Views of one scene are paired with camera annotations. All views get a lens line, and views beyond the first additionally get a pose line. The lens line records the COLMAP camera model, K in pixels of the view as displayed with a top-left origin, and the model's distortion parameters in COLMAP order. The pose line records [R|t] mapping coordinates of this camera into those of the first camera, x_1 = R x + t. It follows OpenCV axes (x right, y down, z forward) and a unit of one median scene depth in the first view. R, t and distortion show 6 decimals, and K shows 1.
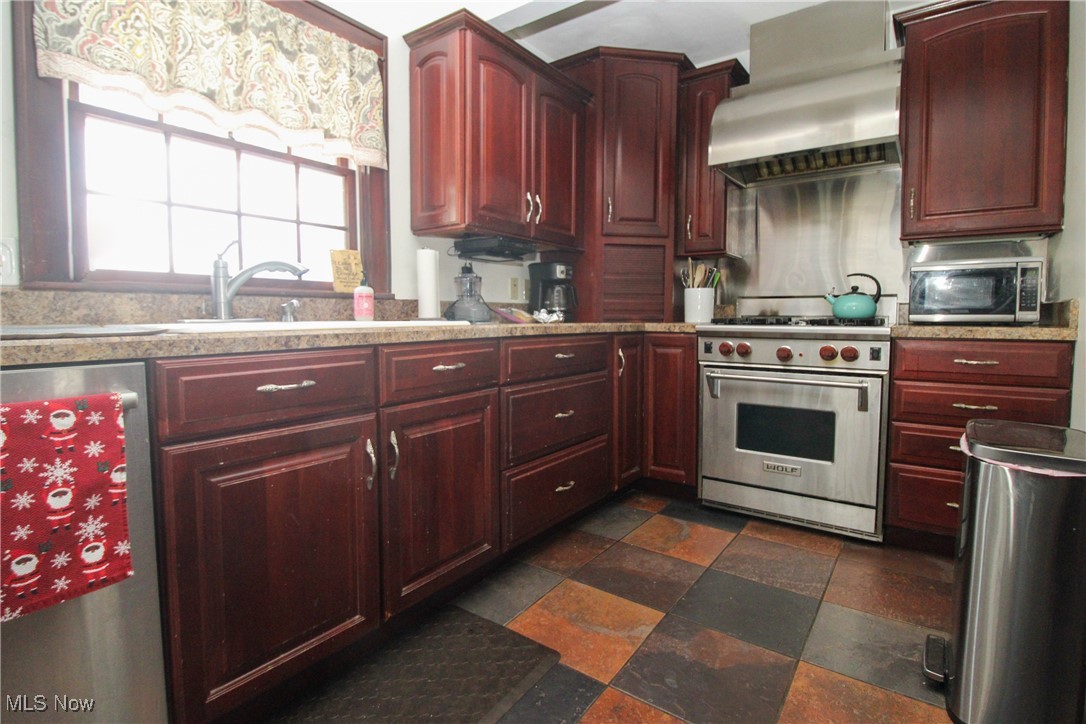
lens RADIAL K [[522.5, 0, 545.7], [0, 522.5, 348.1], [0, 0, 1]] dist [-0.000431, -0.000071]
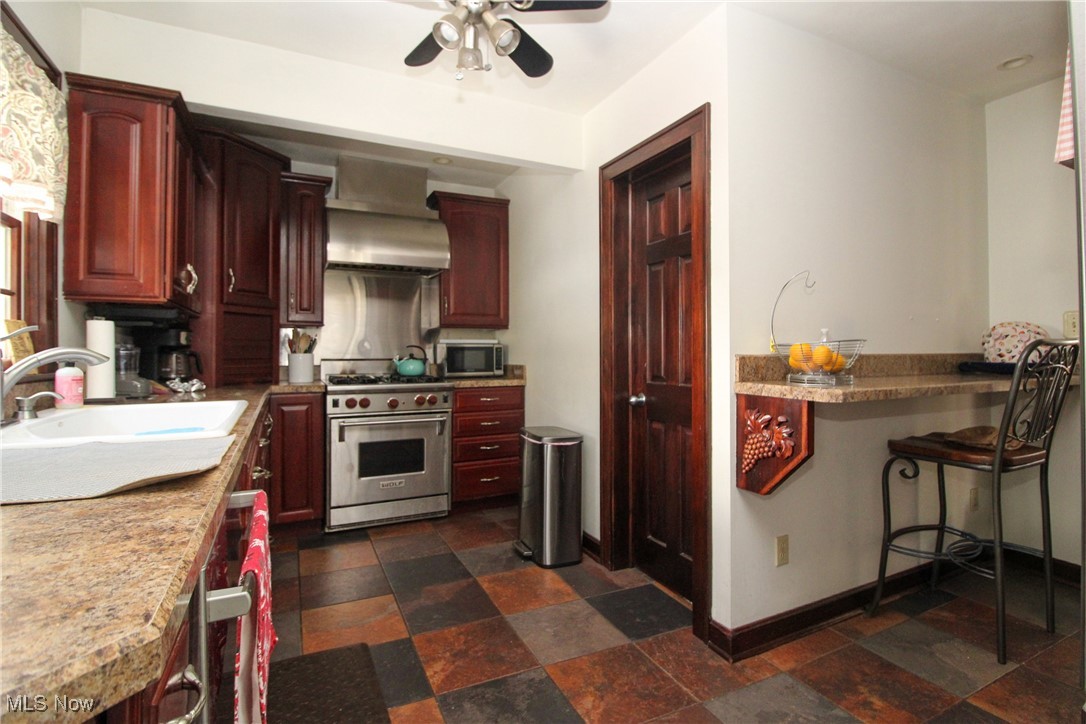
lens RADIAL K [[522.5, 0, 545.7], [0, 522.5, 348.1], [0, 0, 1]] dist [-0.000431, -0.000071]
pose [[0.496874, -0.001367, 0.867822, -0.630032], [0.053091, 0.998174, -0.028825, -0.083399], [-0.866197, 0.060396, 0.496039, -0.097329]]
